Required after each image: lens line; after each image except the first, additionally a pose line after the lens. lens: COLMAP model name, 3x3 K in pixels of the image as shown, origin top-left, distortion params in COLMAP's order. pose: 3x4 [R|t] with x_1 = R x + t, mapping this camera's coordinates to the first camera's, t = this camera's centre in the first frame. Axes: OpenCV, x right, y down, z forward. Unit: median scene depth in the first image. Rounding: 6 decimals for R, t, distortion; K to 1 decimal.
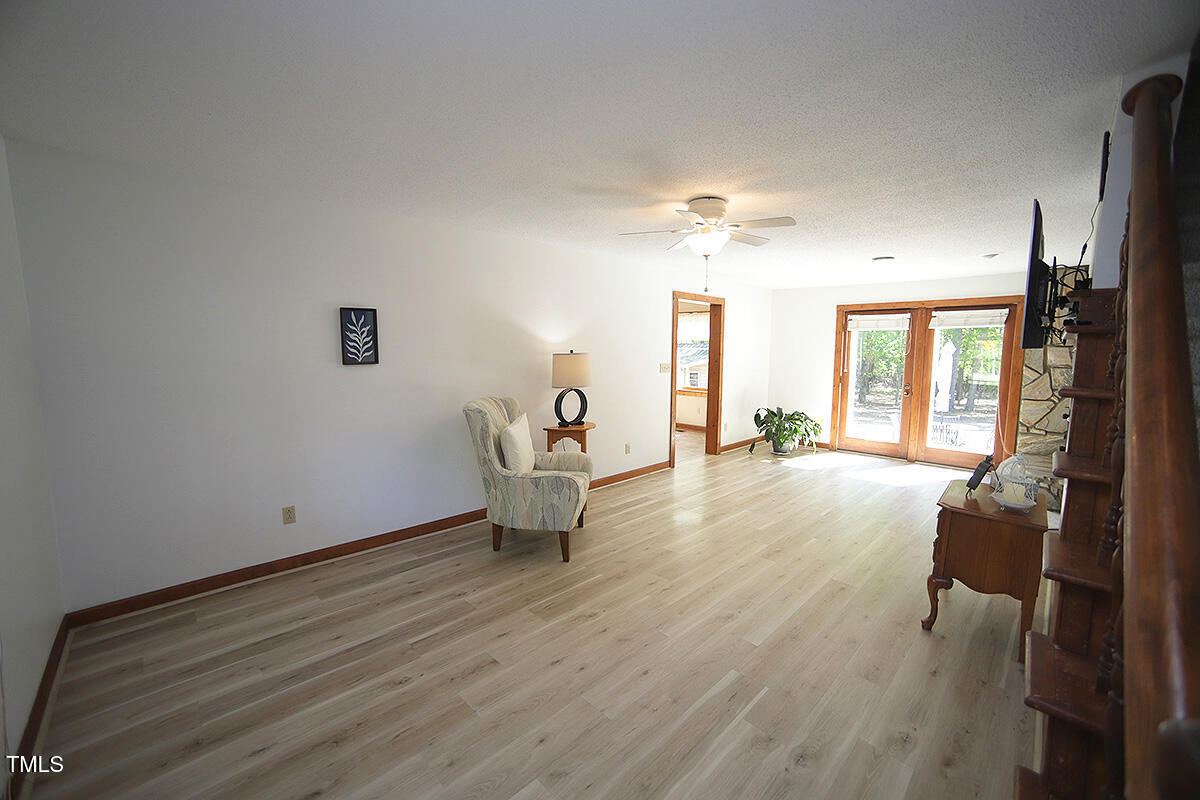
lens RADIAL K [[478.9, 0, 593.8], [0, 478.9, 393.0], [0, 0, 1]] dist [0.009033, 0.003649]
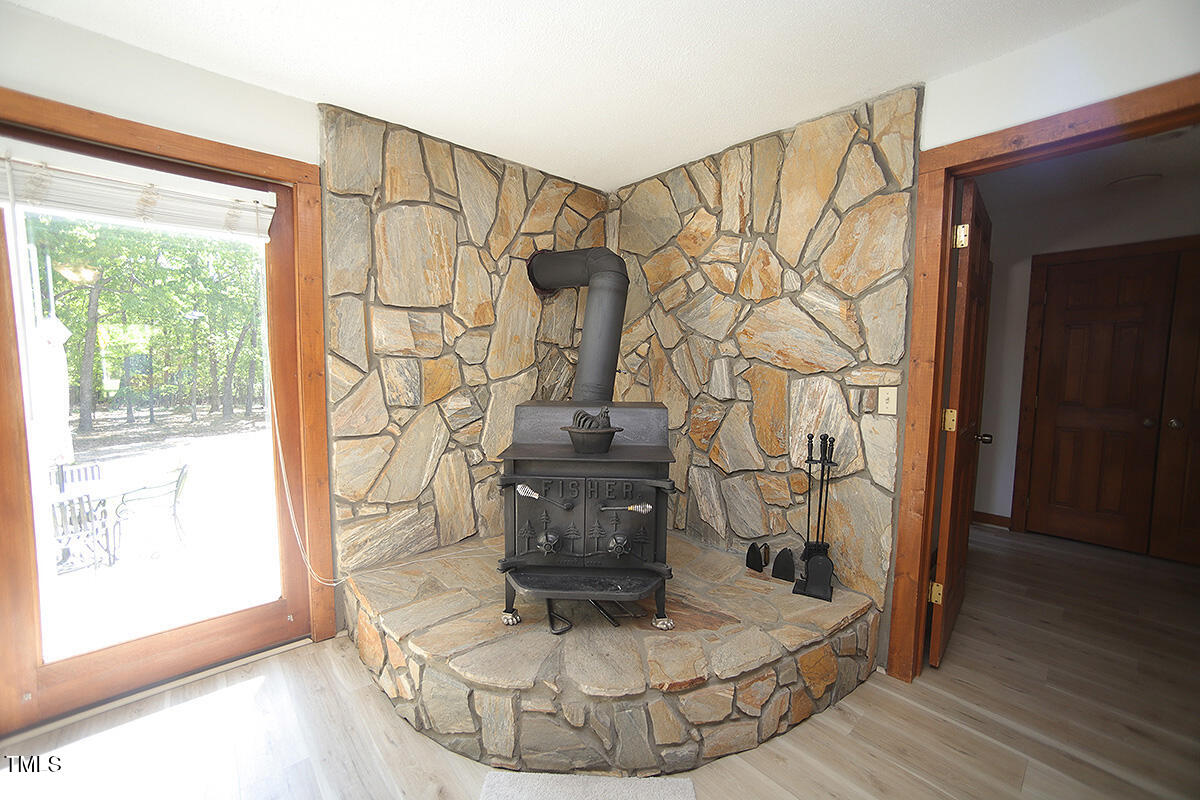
lens RADIAL K [[478.9, 0, 607.8], [0, 478.9, 399.0], [0, 0, 1]] dist [0.009033, 0.003649]
pose [[0.073608, -0.082747, 0.993849, 0.522565], [0.080902, 0.993763, 0.076748, -0.031239], [-0.994000, 0.074755, 0.079843, 0.752279]]
